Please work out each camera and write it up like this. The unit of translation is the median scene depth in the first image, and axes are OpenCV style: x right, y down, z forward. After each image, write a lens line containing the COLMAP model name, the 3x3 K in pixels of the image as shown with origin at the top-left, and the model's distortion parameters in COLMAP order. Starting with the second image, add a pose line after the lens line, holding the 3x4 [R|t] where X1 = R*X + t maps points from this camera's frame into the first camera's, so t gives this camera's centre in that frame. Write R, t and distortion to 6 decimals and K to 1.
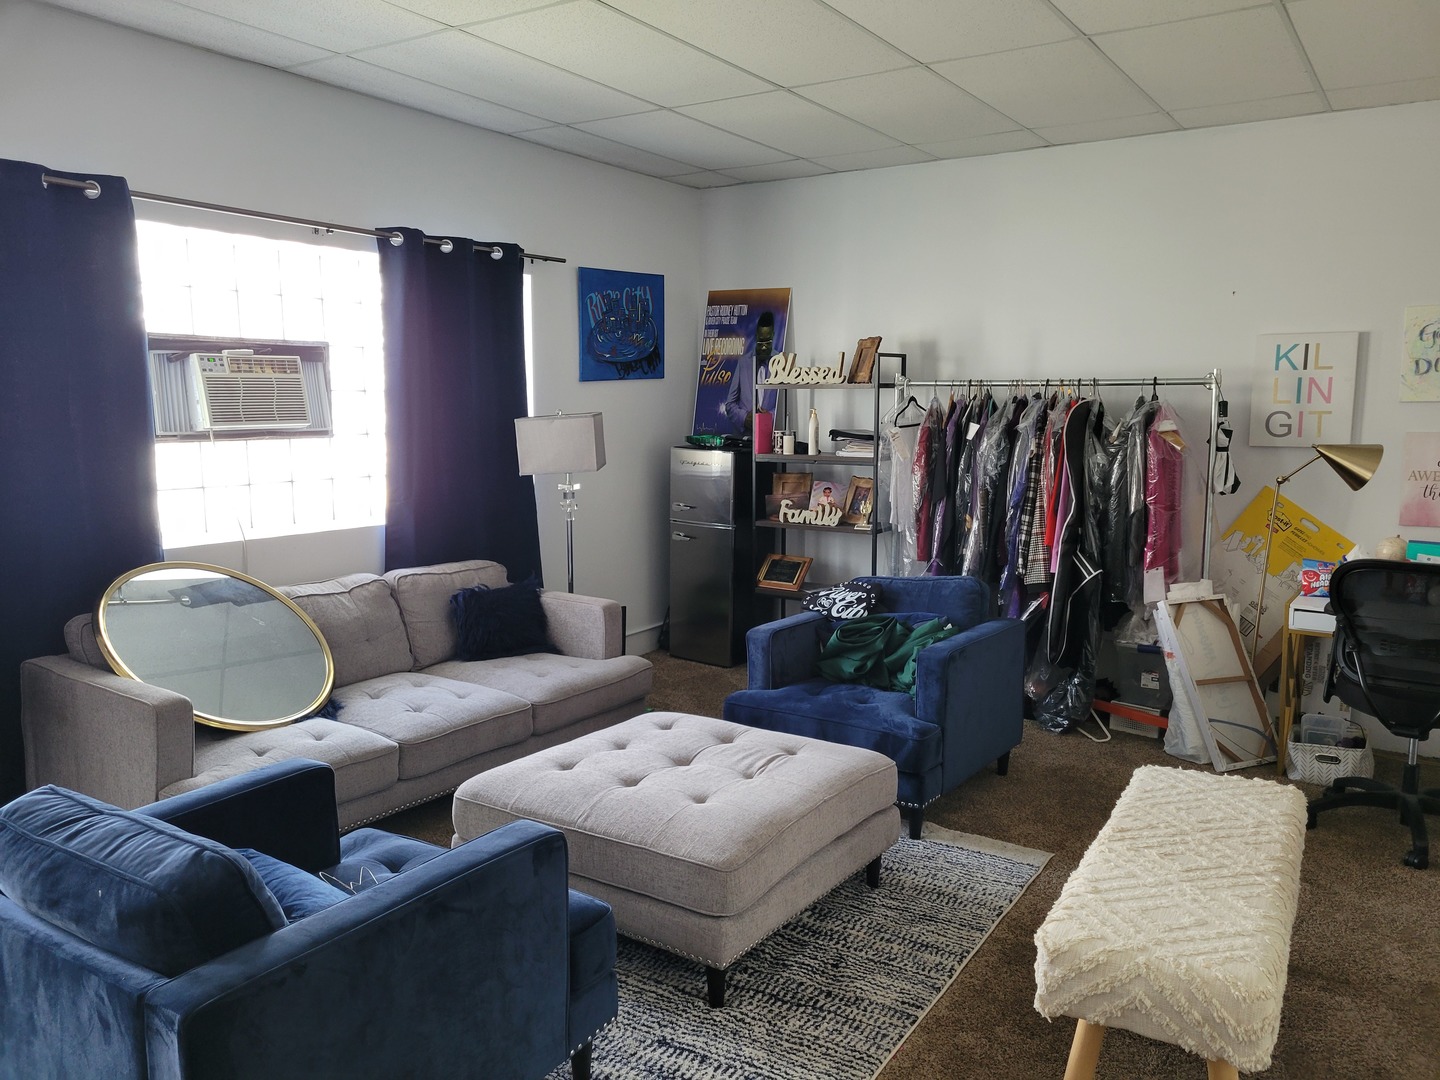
lens RADIAL K [[1083.6, 0, 726.8], [0, 1083.6, 538.3], [0, 0, 1]] dist [0.048667, -0.040712]
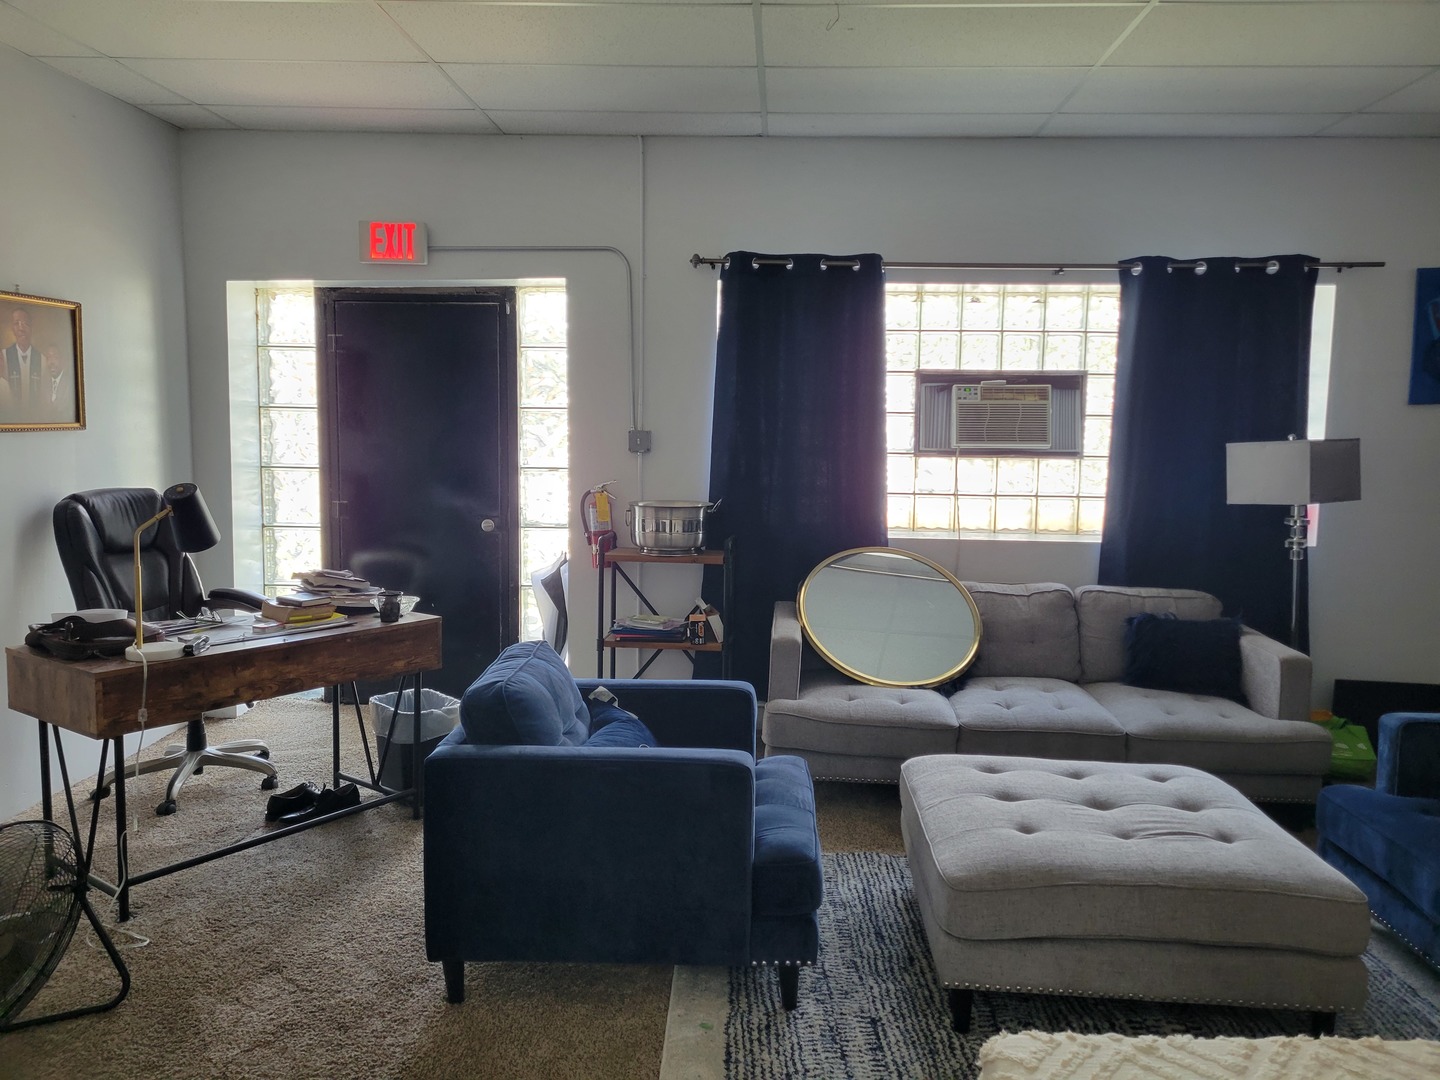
lens RADIAL K [[1083.6, 0, 755.9], [0, 1083.6, 520.0], [0, 0, 1]] dist [0.048667, -0.040712]
pose [[0.517167, 0.075187, -0.852575, 0.423904], [-0.121946, 0.992444, 0.013550, -0.007751], [0.847152, 0.096961, 0.522429, 0.181207]]
